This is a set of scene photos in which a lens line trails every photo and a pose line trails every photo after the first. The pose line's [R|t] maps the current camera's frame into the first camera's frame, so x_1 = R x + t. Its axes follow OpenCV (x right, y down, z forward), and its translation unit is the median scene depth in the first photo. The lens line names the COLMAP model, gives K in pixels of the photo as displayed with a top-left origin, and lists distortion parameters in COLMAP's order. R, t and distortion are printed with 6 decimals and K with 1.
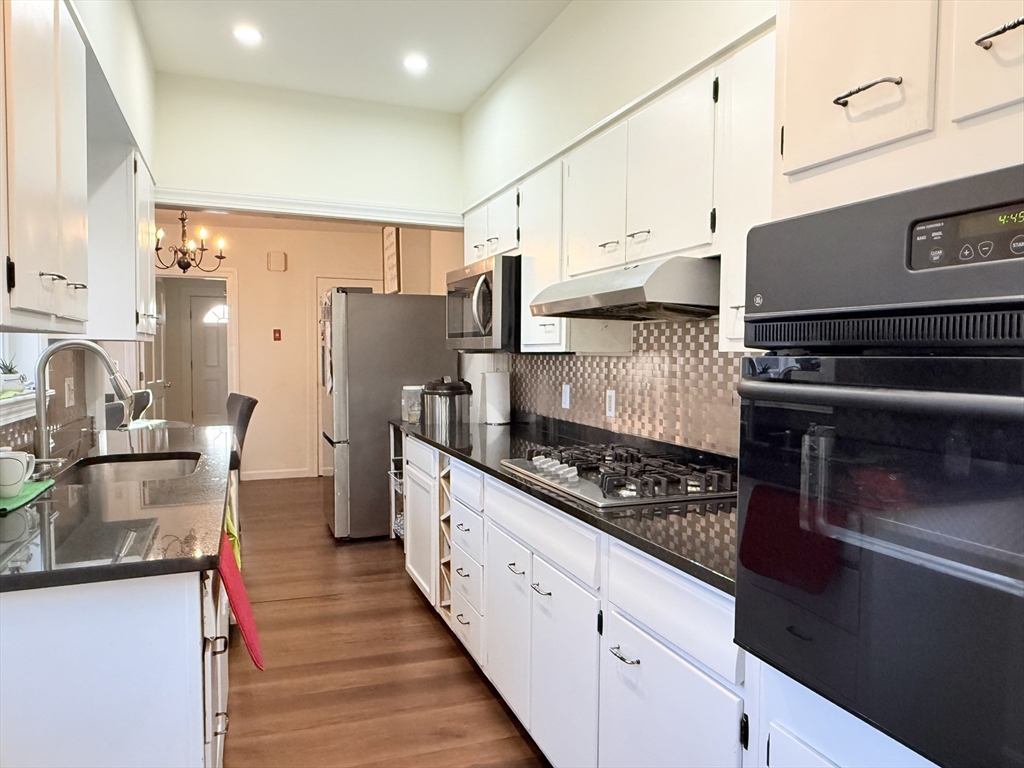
lens RADIAL K [[692.1, 0, 509.3], [0, 692.1, 385.2], [0, 0, 1]] dist [-0.002299, -0.000579]
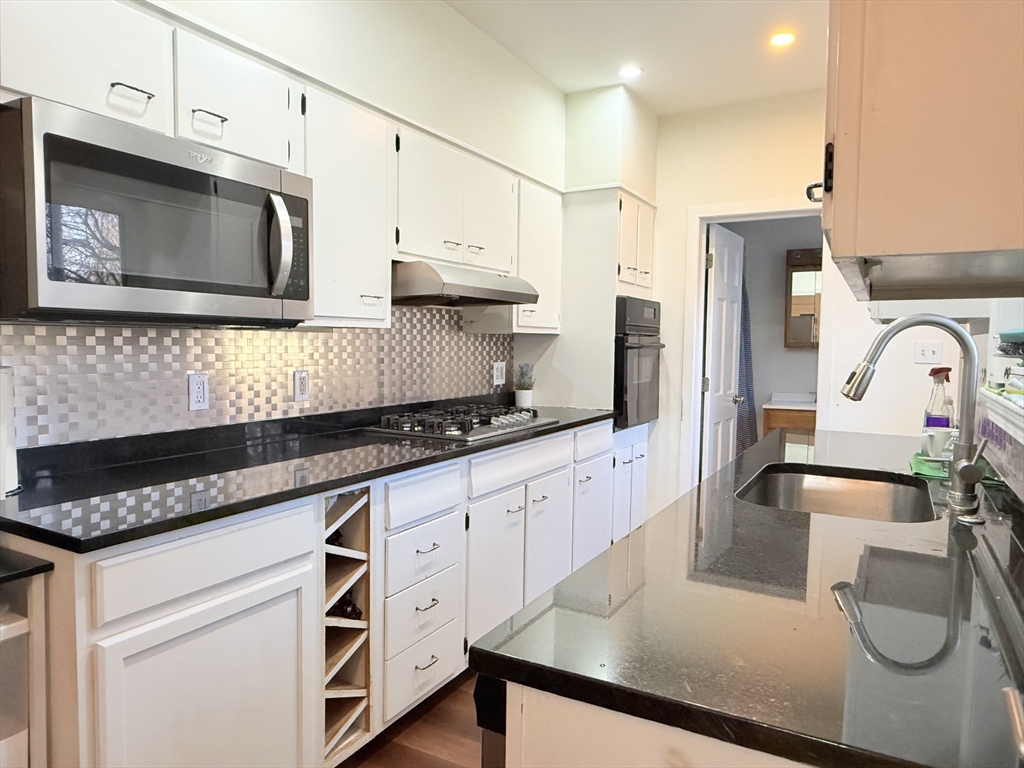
lens RADIAL K [[692.1, 0, 510.6], [0, 692.1, 384.9], [0, 0, 1]] dist [-0.002299, -0.000579]
pose [[-0.621069, -0.078277, 0.779838, -0.891394], [-0.001962, 0.995152, 0.098327, -0.075158], [-0.783754, 0.059538, -0.618211, 1.687522]]
